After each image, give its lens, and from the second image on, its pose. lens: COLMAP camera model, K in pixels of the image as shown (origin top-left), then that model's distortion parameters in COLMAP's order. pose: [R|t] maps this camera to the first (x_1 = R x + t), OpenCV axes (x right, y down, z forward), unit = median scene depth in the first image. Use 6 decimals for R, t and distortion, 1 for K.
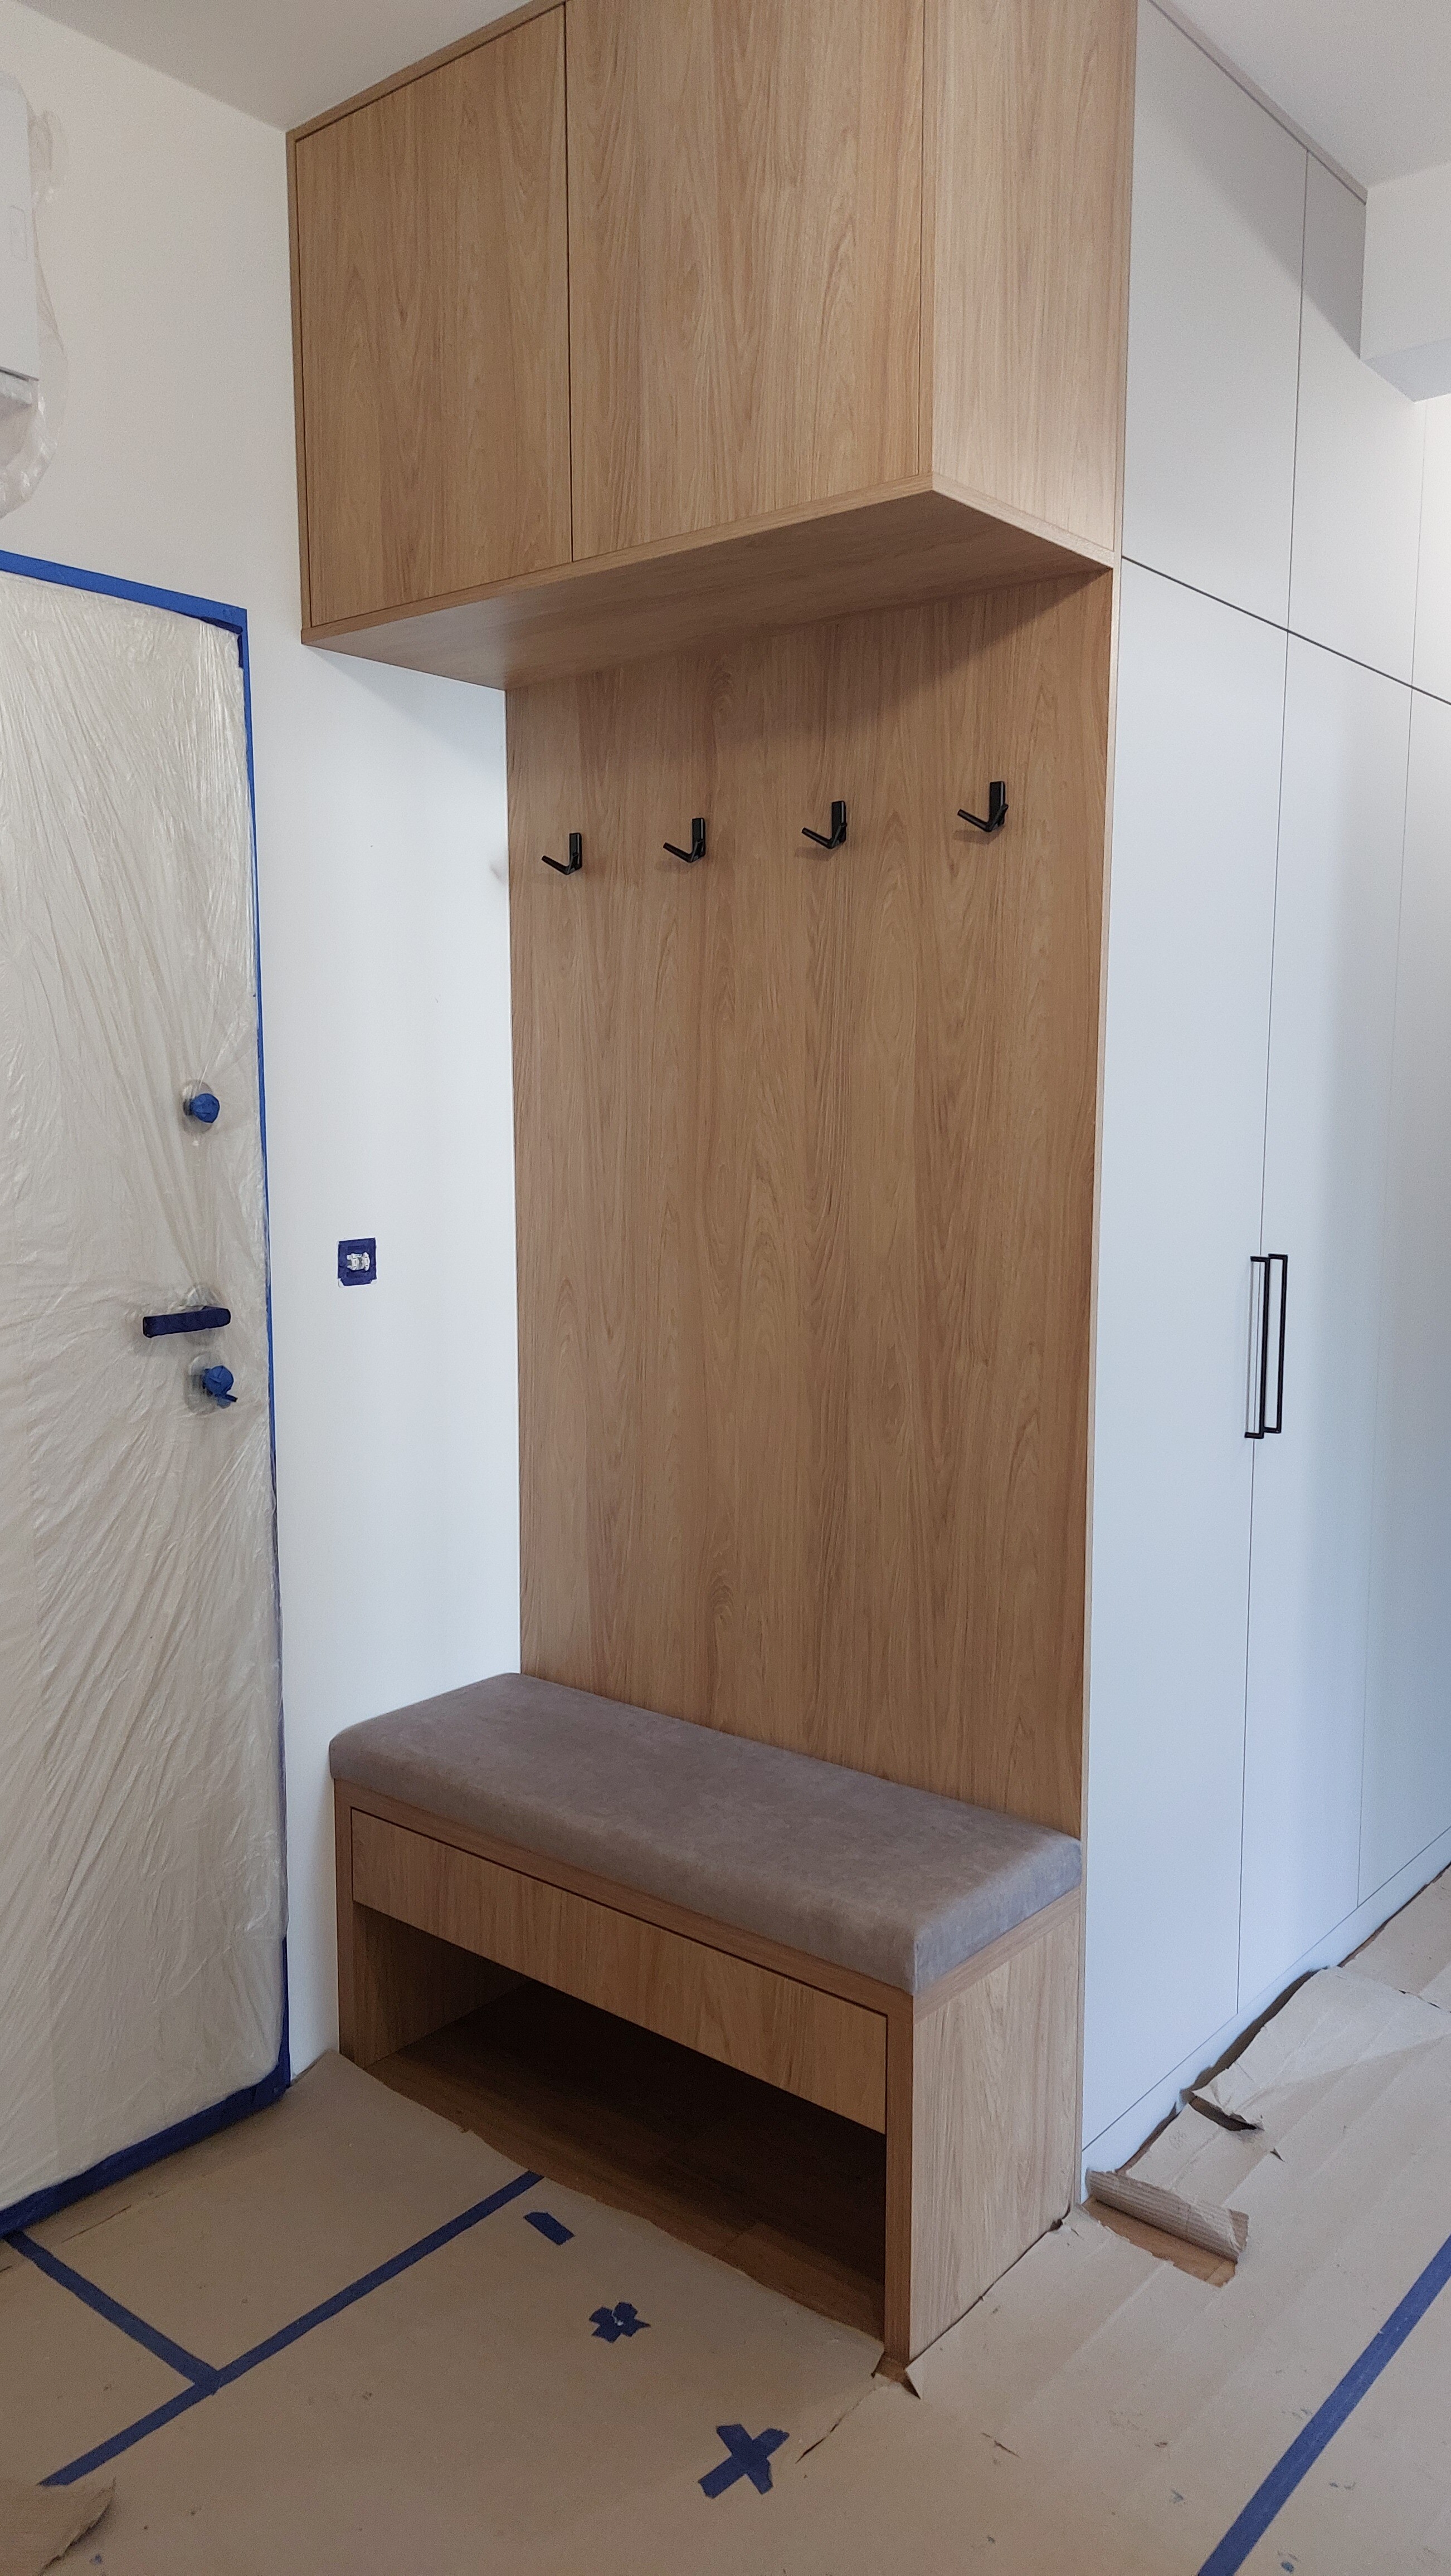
lens RADIAL K [[1832.6, 0, 721.2], [0, 1832.6, 1309.4], [0, 0, 1]] dist [0.083043, -0.095751]
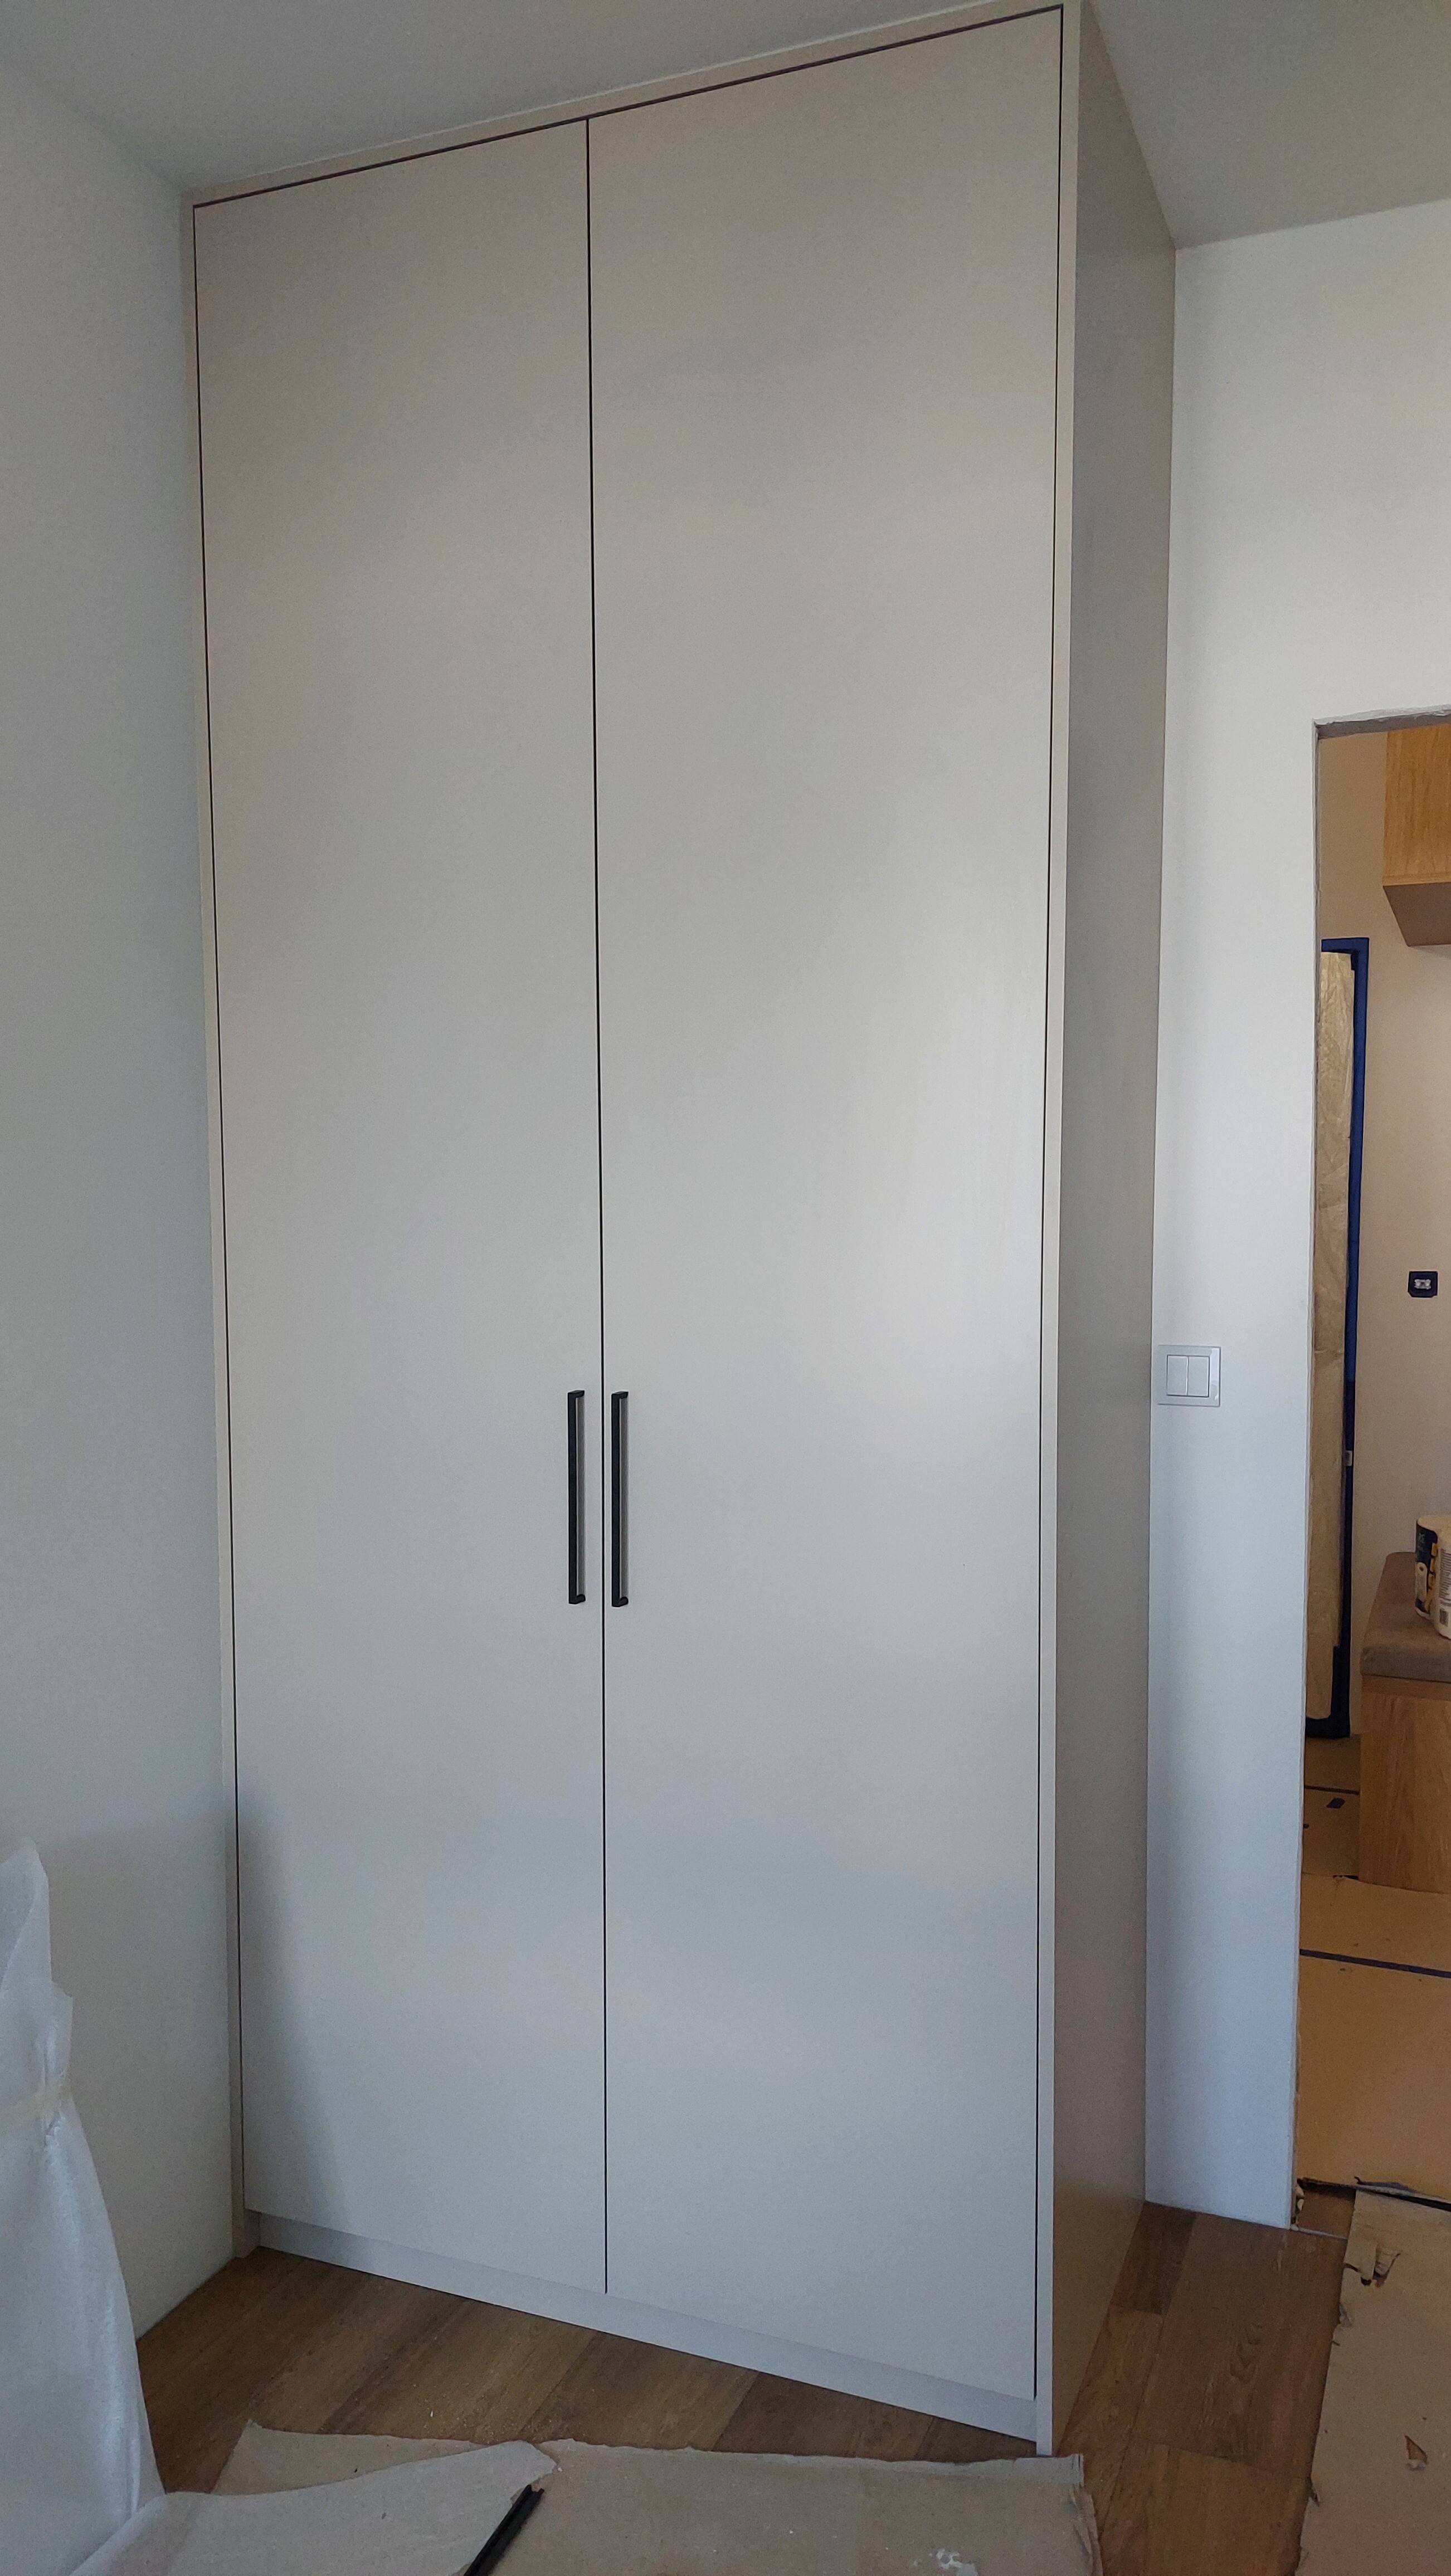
lens RADIAL K [[1843.4, 0, 723.9], [0, 1843.4, 1319.3], [0, 0, 1]] dist [0.079623, -0.094585]
pose [[0.289842, 0.075937, -0.954057, 1.501472], [-0.114586, 0.992430, 0.044180, 0.006000], [0.950190, 0.096516, 0.296350, -0.174199]]
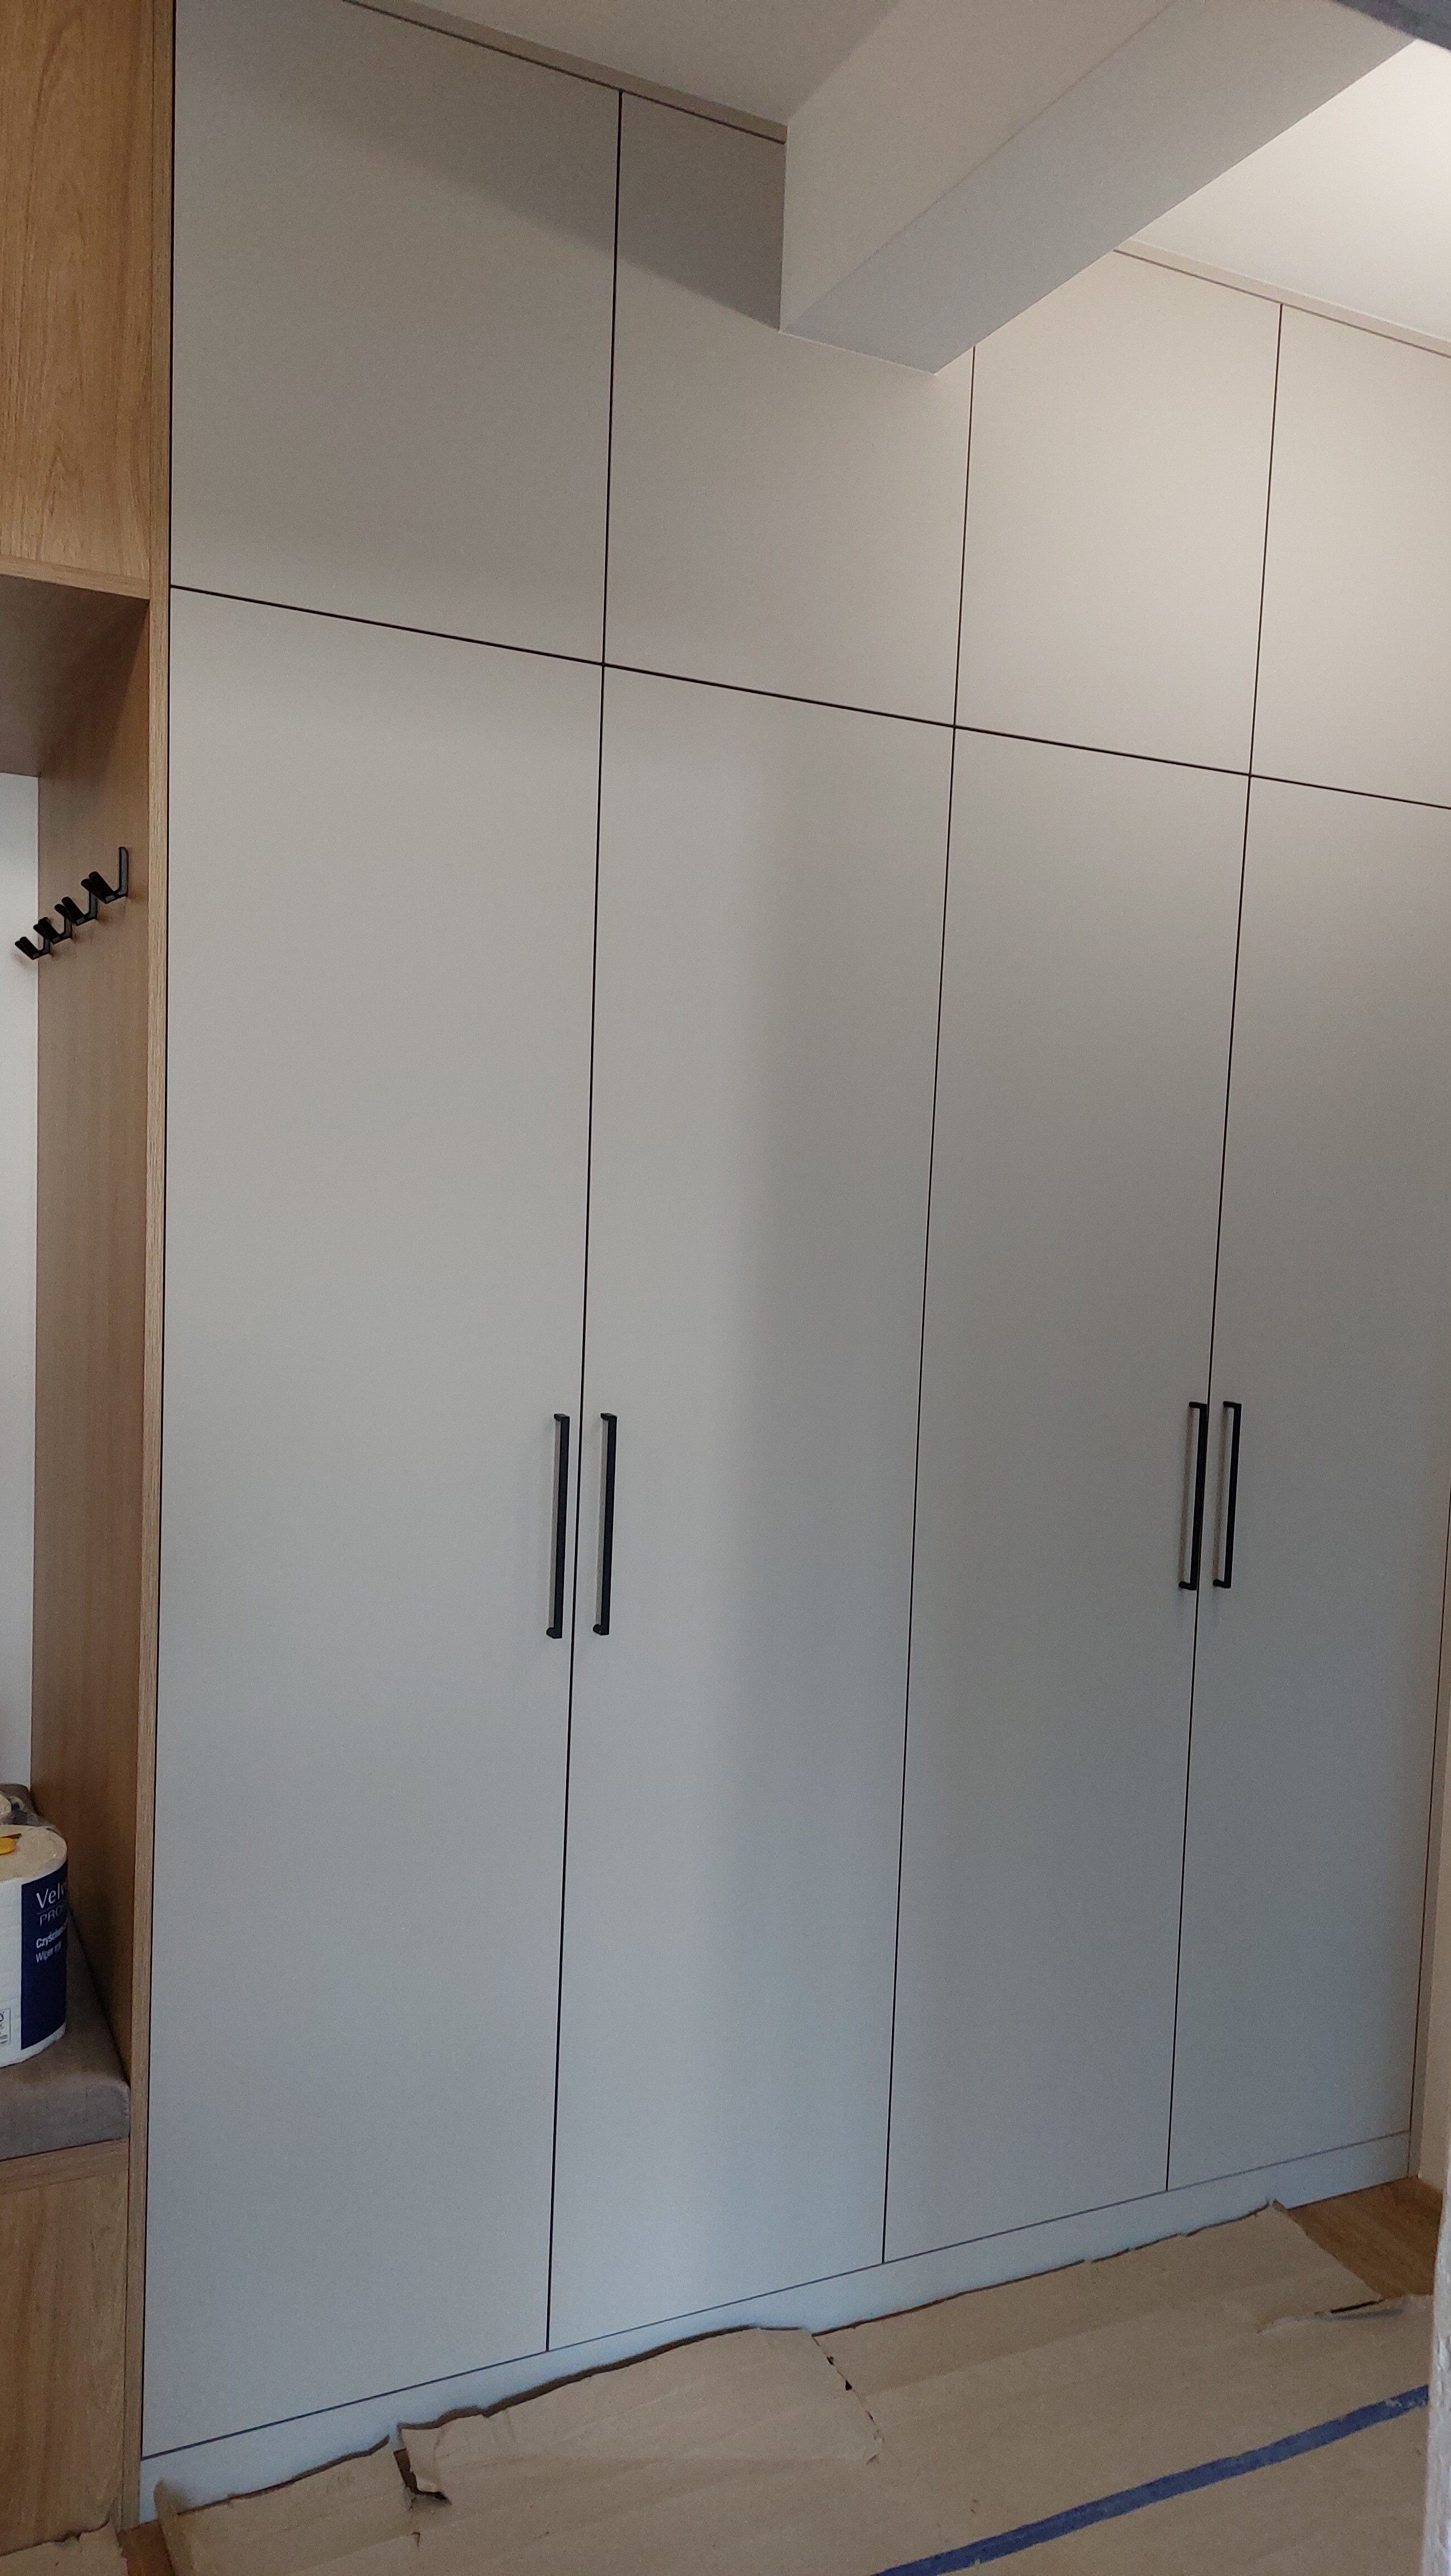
lens RADIAL K [[1849.9, 0, 753.8], [0, 1849.9, 1337.5], [0, 0, 1]] dist [0.019134, 0.000313]
pose [[0.915199, 0.072767, -0.396379, 0.782863], [-0.091001, 0.995475, -0.027363, -0.056578], [0.392594, 0.061113, 0.917679, 0.317365]]
